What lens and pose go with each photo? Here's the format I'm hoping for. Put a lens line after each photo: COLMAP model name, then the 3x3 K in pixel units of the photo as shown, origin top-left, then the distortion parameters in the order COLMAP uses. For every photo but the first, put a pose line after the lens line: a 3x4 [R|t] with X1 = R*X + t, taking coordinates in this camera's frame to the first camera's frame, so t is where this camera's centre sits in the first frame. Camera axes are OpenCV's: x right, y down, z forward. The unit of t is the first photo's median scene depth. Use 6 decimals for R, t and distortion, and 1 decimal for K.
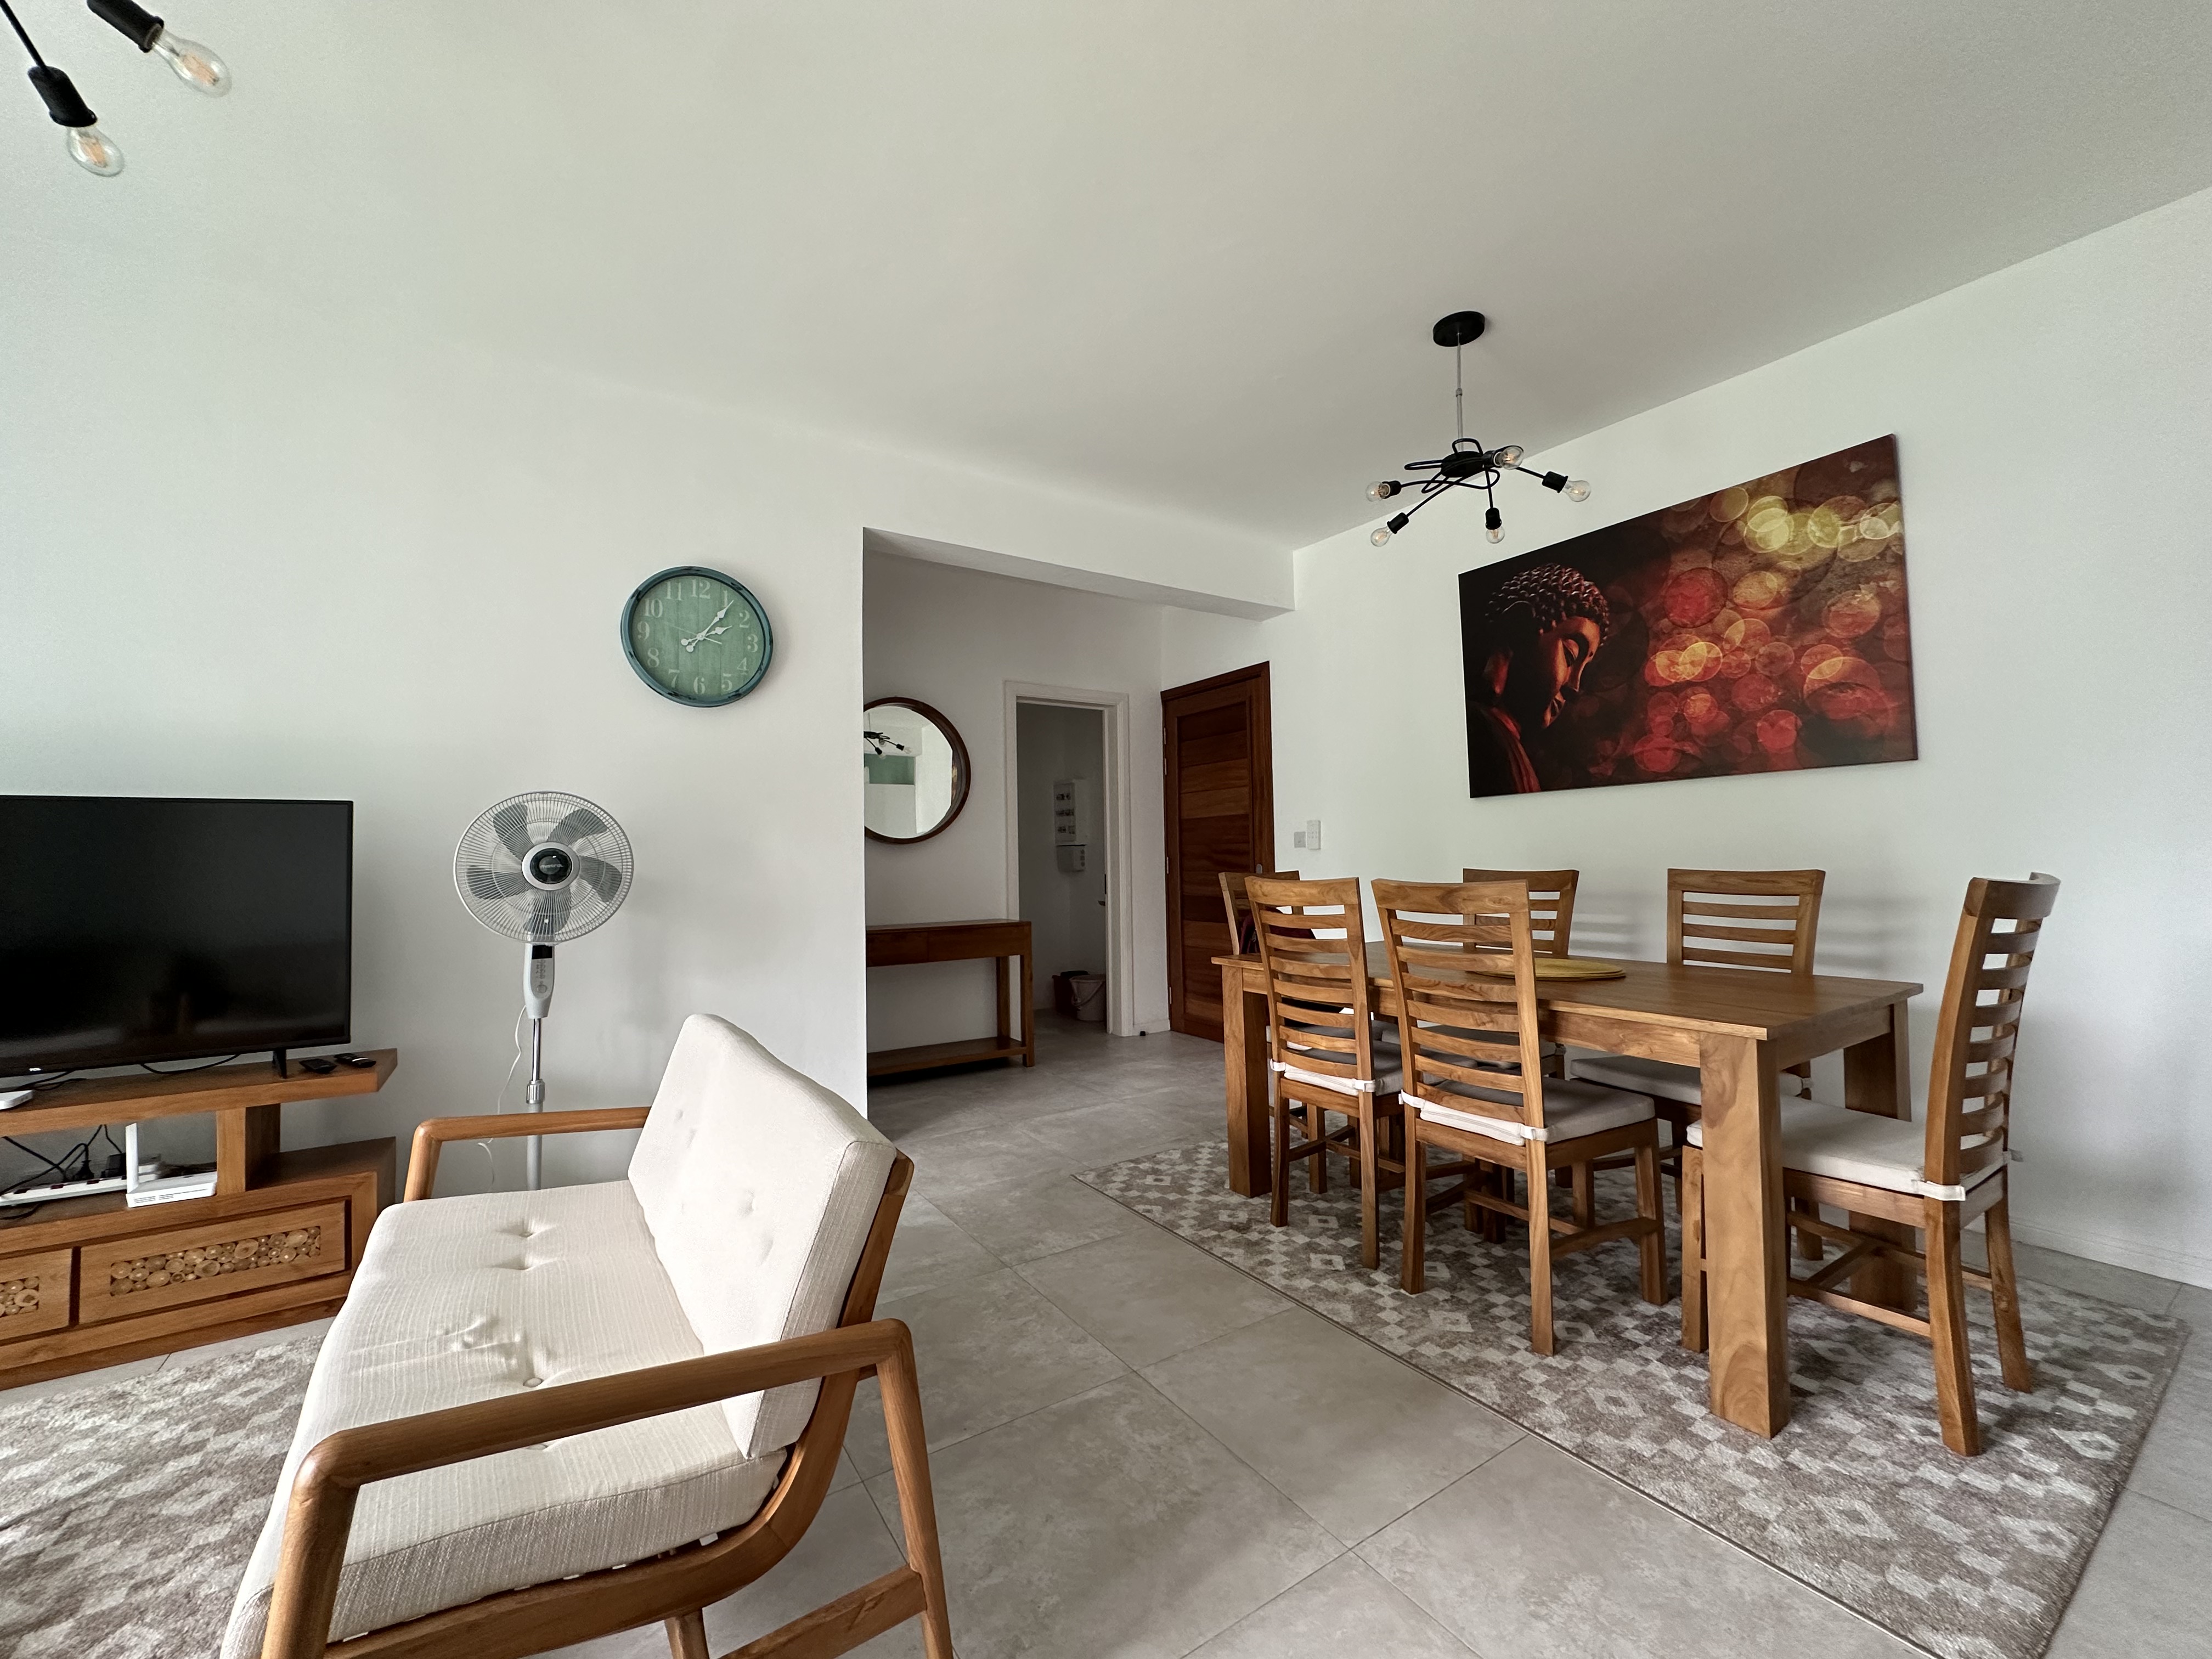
lens RADIAL K [[914.1, 0, 1106.0], [0, 914.1, 829.5], [0, 0, 1]] dist [-0.000543, 0.000563]
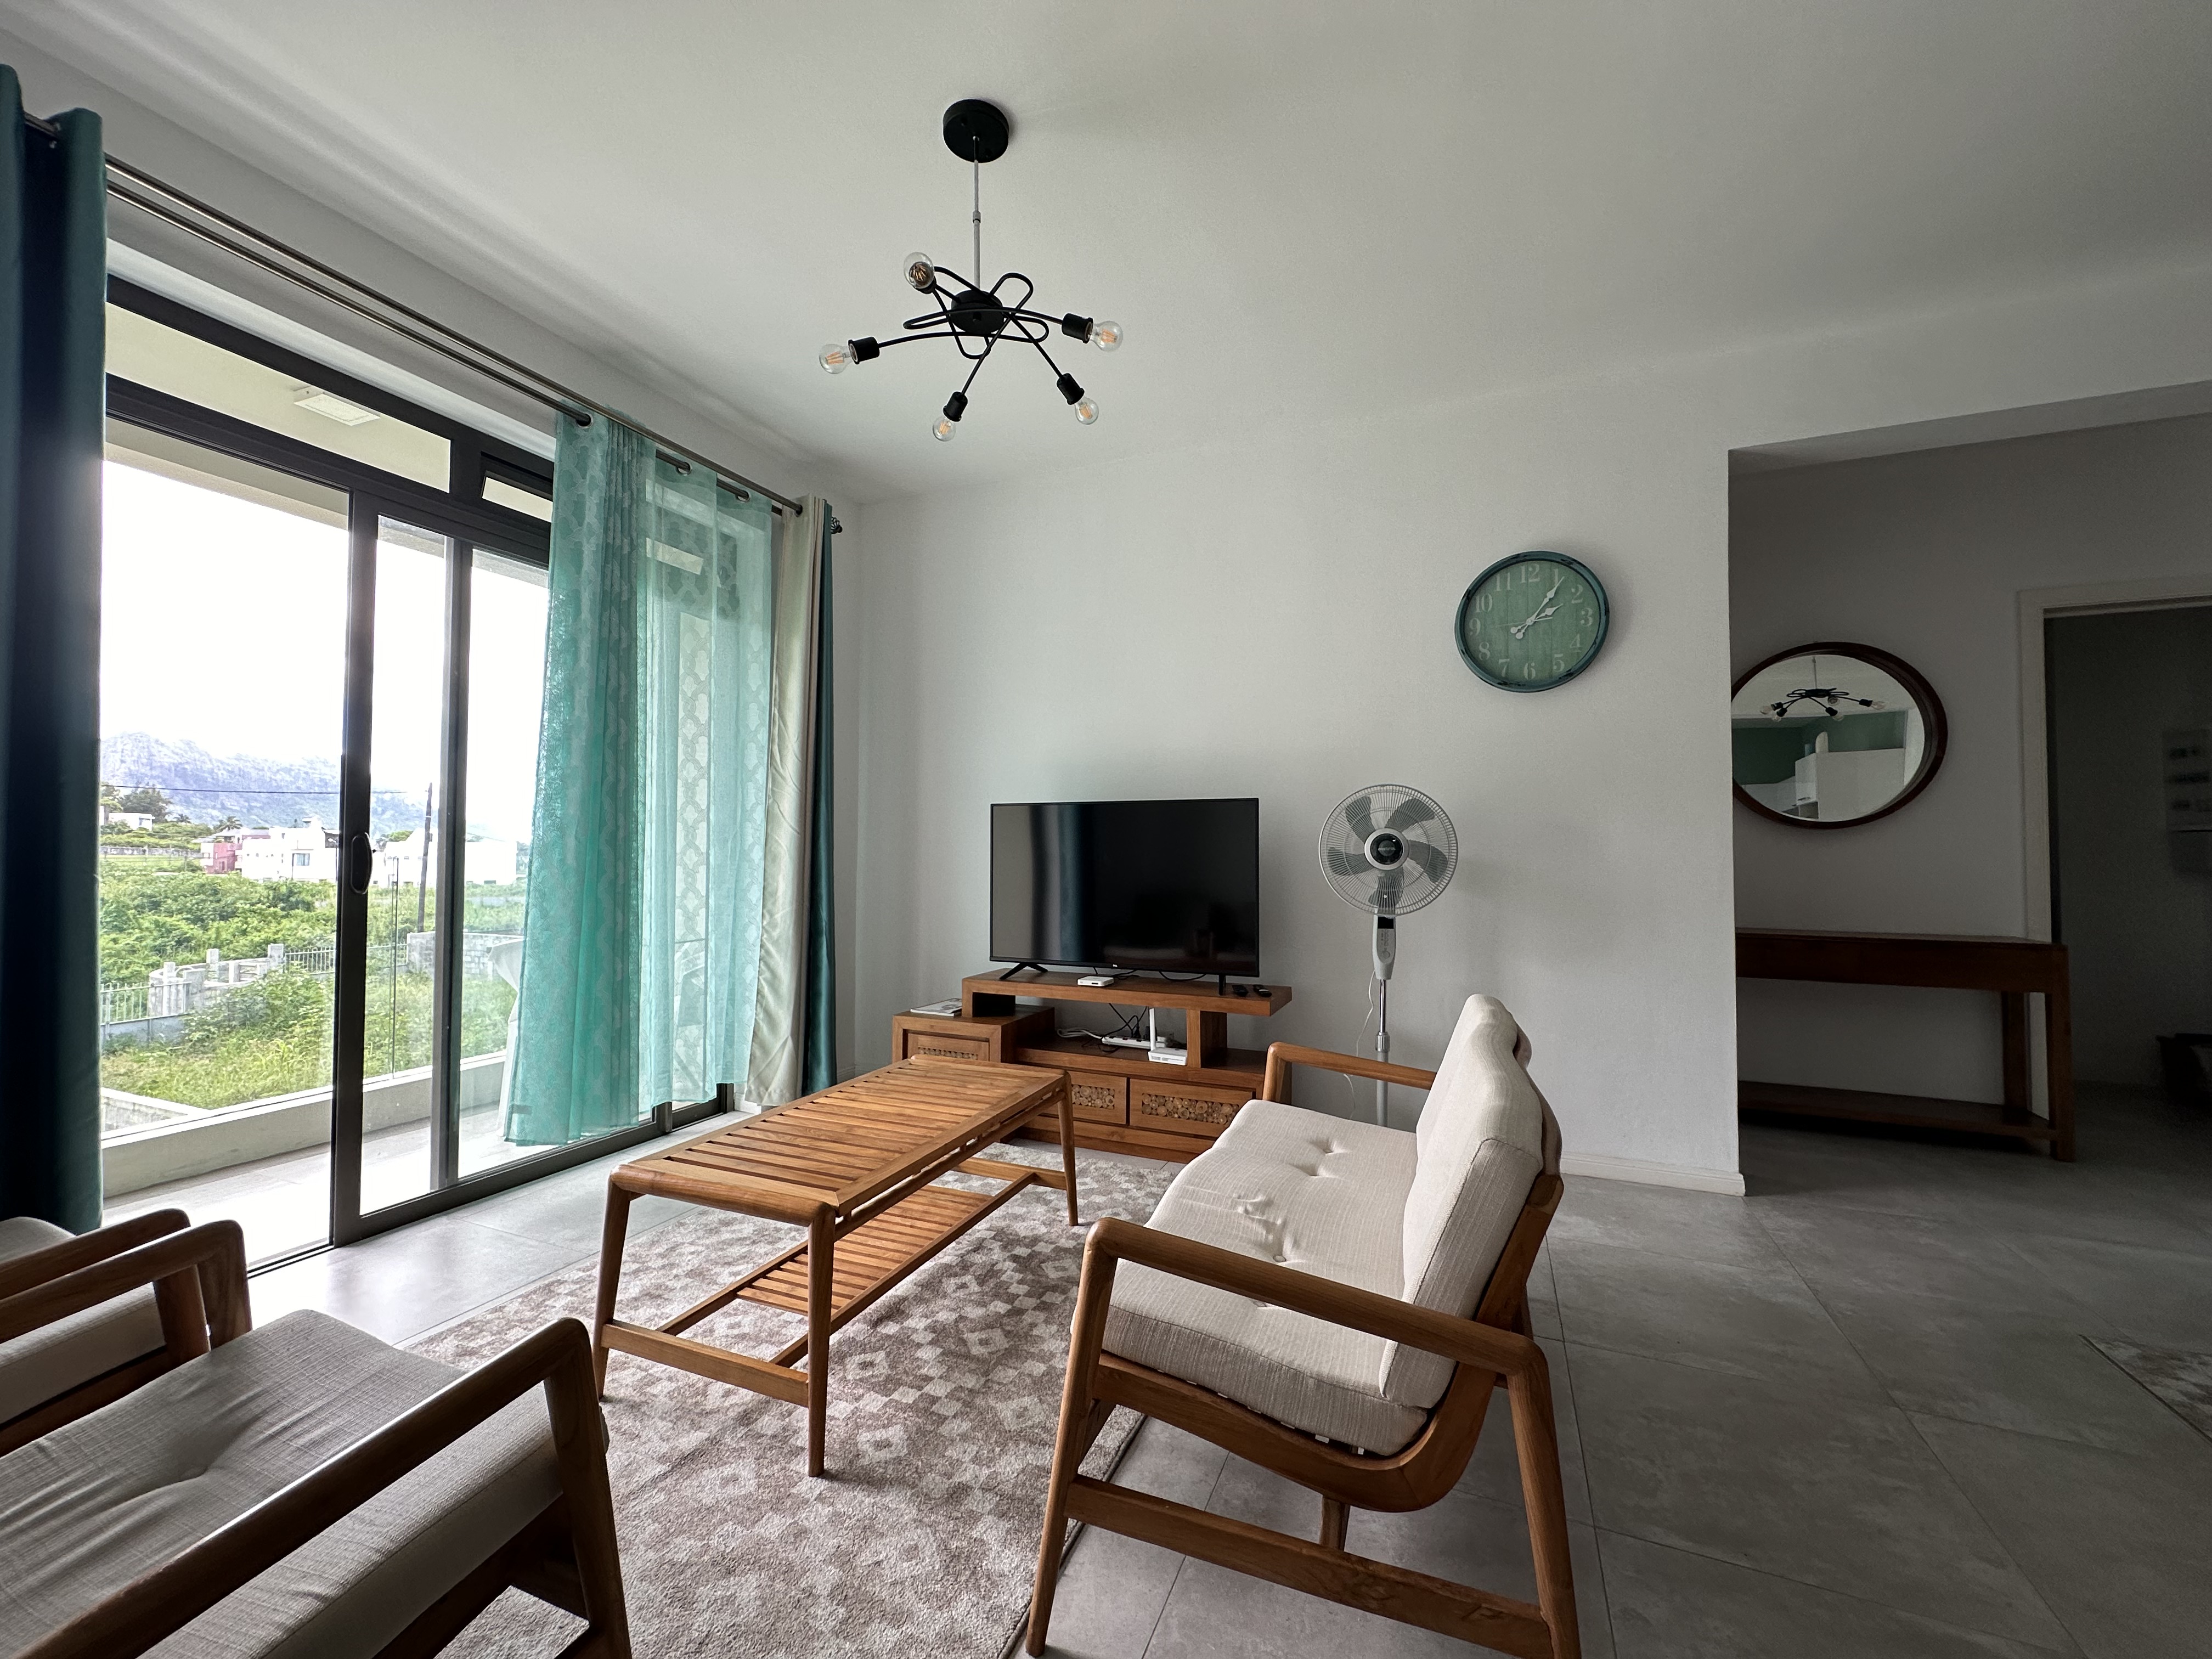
lens RADIAL K [[901.9, 0, 1069.0], [0, 901.9, 830.8], [0, 0, 1]] dist [-0.001749, 0.000144]
pose [[0.523882, 0.000268, -0.851791, 0.166637], [0.015248, 0.999837, 0.009692, -0.000156], [0.851654, -0.018065, 0.523793, 0.068295]]
